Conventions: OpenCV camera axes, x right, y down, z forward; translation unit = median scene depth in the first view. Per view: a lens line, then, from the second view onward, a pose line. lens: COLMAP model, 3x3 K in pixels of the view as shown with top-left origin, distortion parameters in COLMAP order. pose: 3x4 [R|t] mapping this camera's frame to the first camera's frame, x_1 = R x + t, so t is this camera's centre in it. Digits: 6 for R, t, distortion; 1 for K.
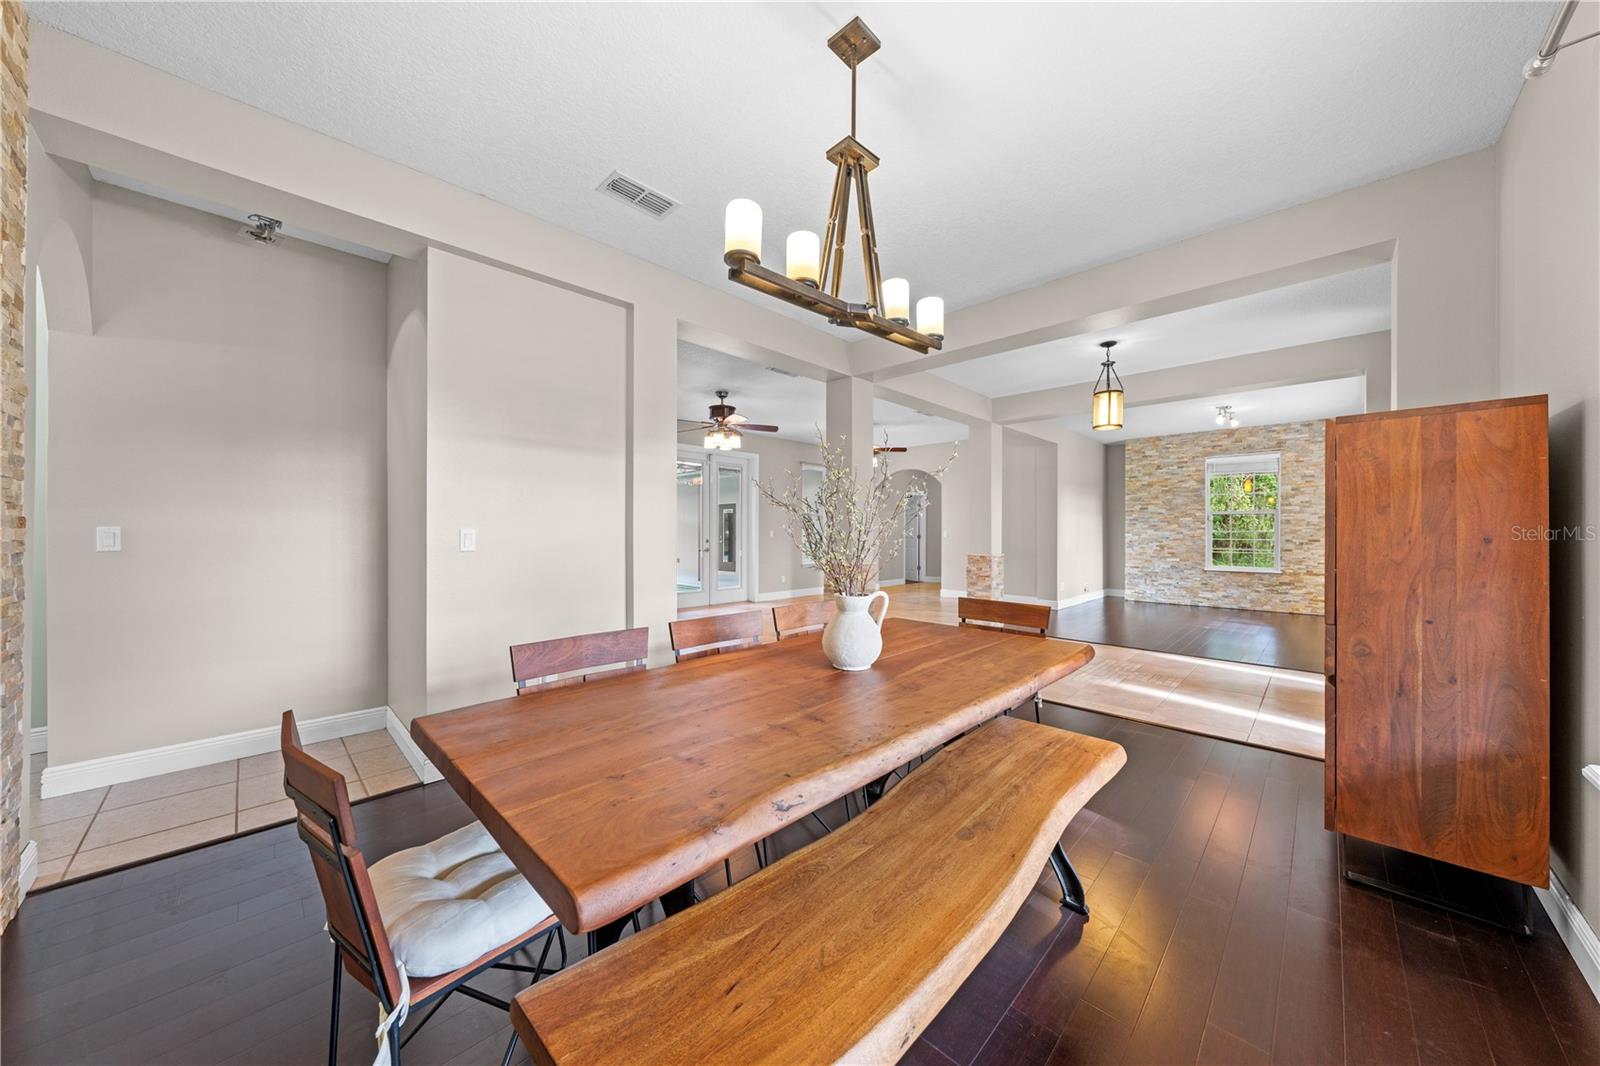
lens RADIAL K [[539.9, 0, 805.6], [0, 539.9, 532.0], [0, 0, 1]] dist [-0.001246, 0.000626]
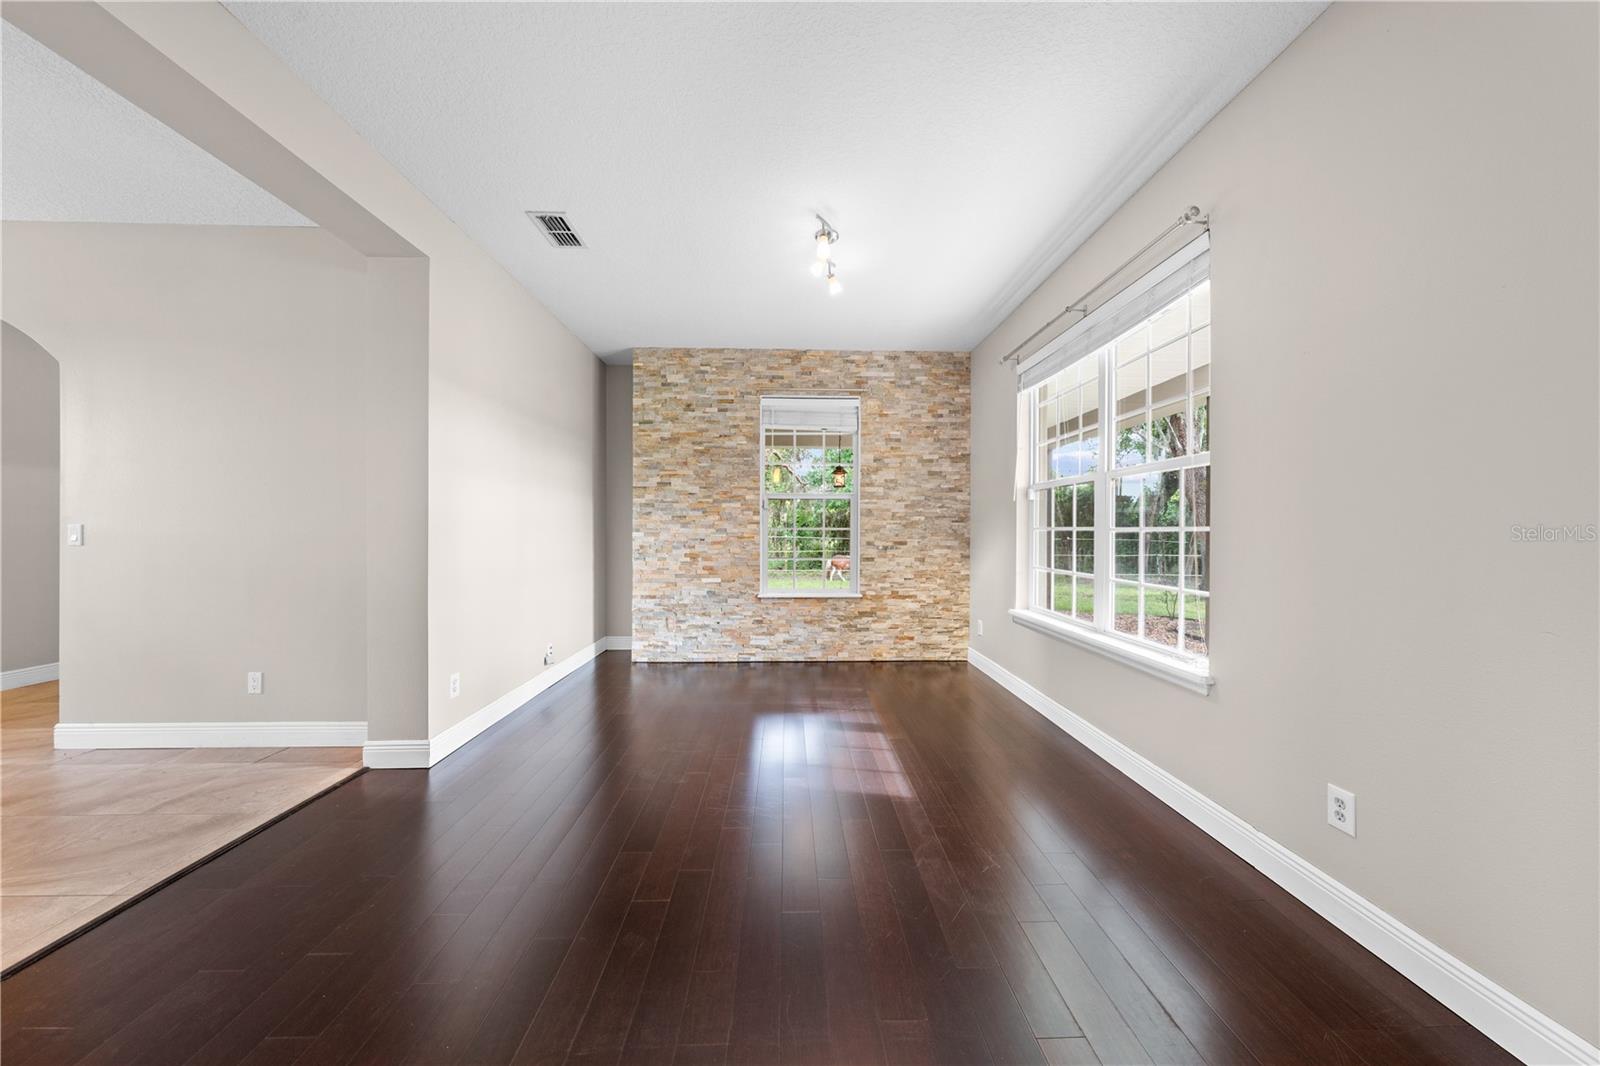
lens RADIAL K [[539.9, 0, 798.7], [0, 539.9, 530.1], [0, 0, 1]] dist [-0.001246, 0.000626]
pose [[0.702299, -0.000565, 0.711882, 0.368529], [-0.002799, 0.999990, 0.003555, -0.000863], [-0.711877, -0.004489, 0.702290, 0.575197]]
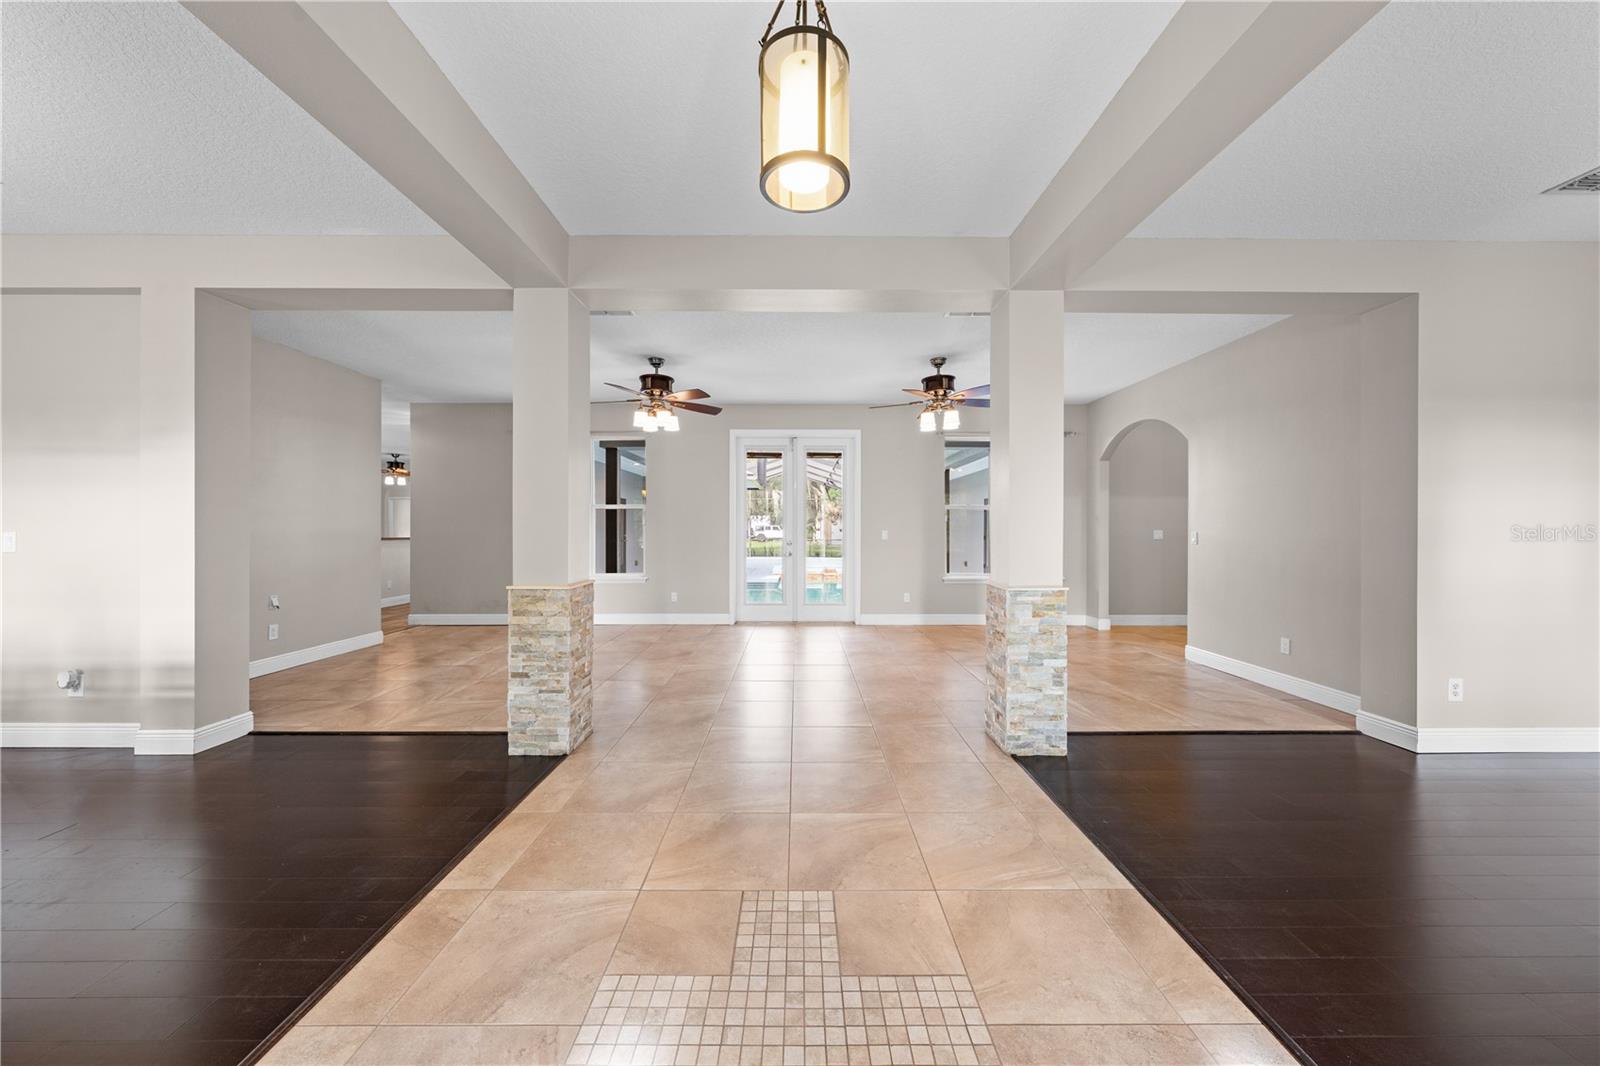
lens RADIAL K [[539.9, 0, 801.8], [0, 539.9, 529.3], [0, 0, 1]] dist [-0.001246, 0.000626]
pose [[0.700109, 0.000860, -0.714036, 0.410524], [-0.001658, 0.999999, -0.000421, -0.004138], [0.714034, 0.001479, 0.700109, 0.425047]]
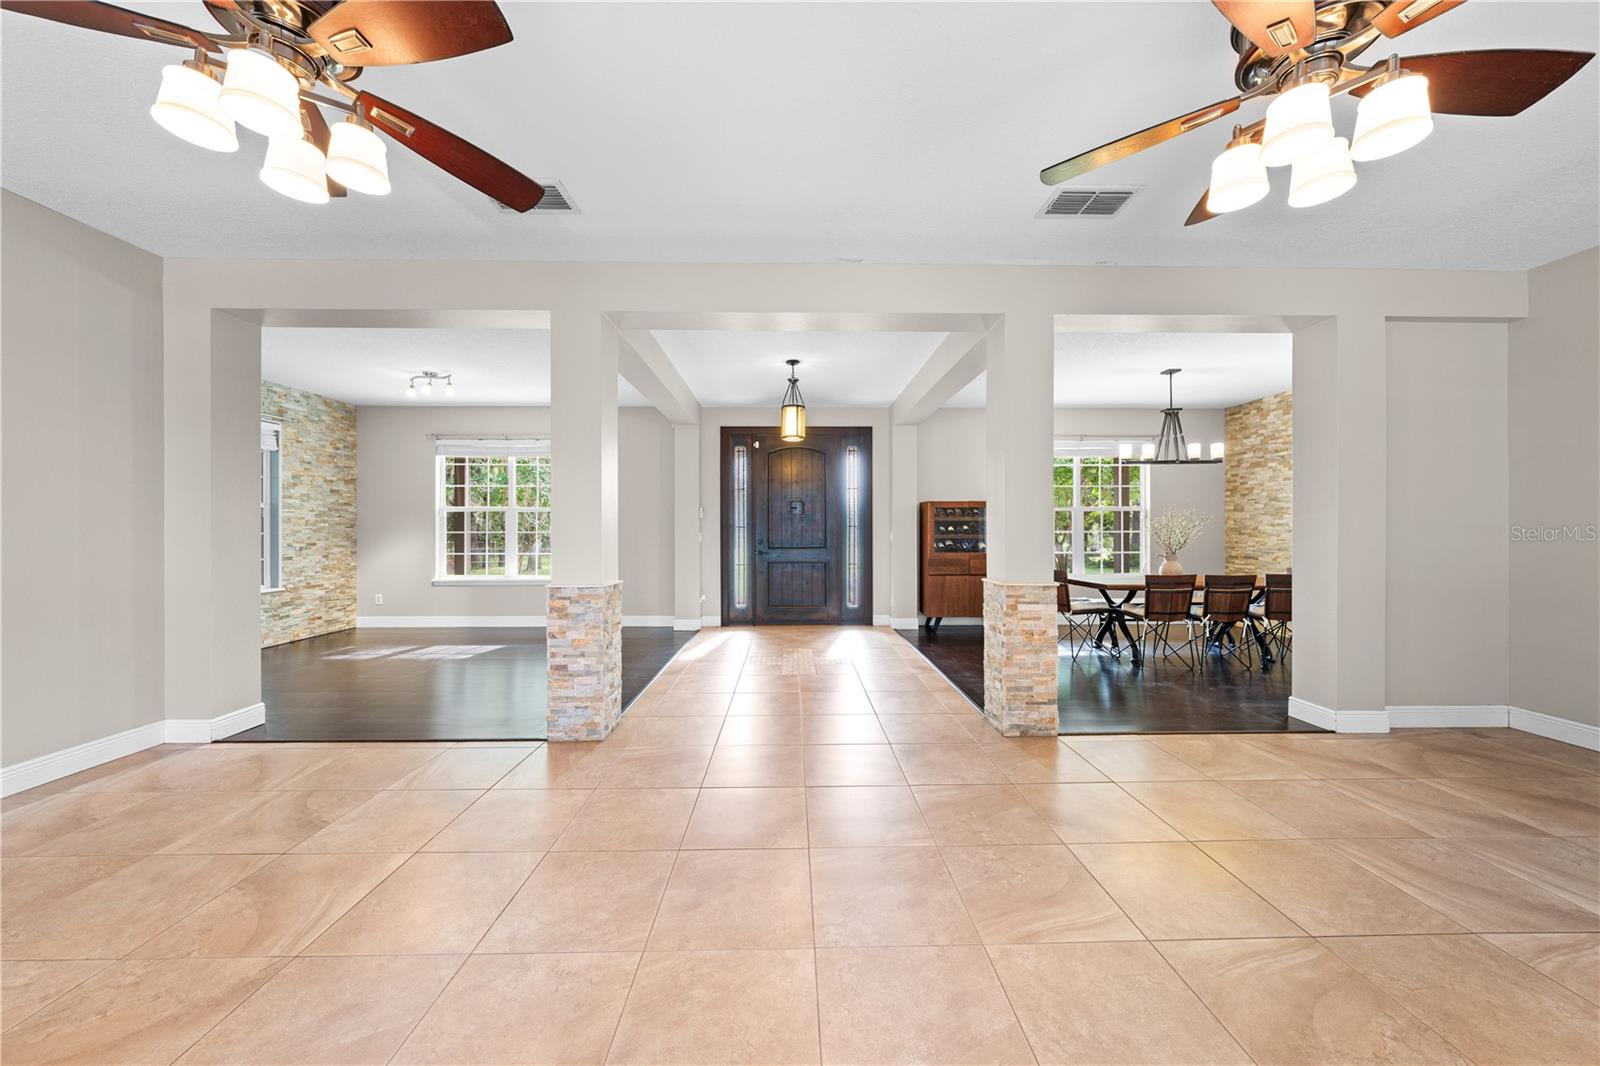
lens RADIAL K [[539.9, 0, 802.3], [0, 539.9, 528.6], [0, 0, 1]] dist [-0.001246, 0.000626]
pose [[-0.709517, -0.000126, 0.704689, -0.120275], [0.000567, 1.000000, 0.000751, -0.006606], [-0.704689, 0.000932, -0.709516, 0.944369]]
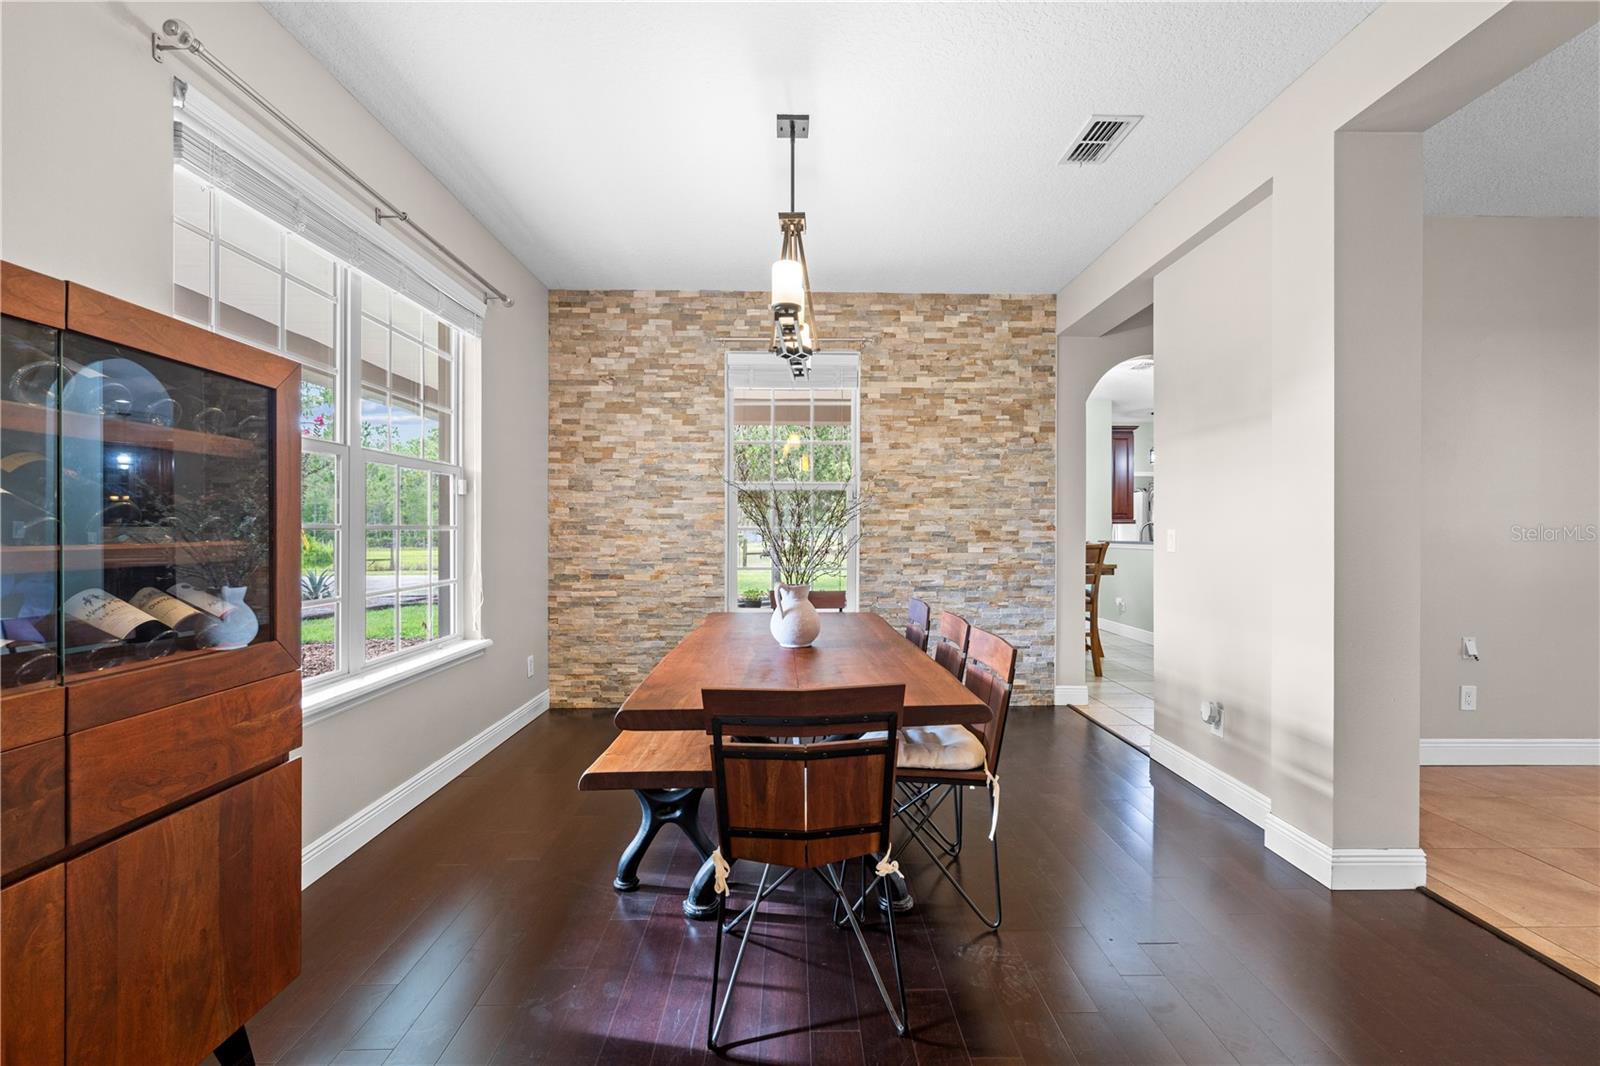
lens RADIAL K [[680.1, 0, 804.2], [0, 680.1, 529.1], [0, 0, 1]] dist [0.000984, 0.000106]
pose [[-0.704884, -0.004180, -0.709310, 0.234917], [-0.003663, 0.999991, -0.002253, -0.000250], [0.709313, 0.001010, -0.704893, 0.430522]]
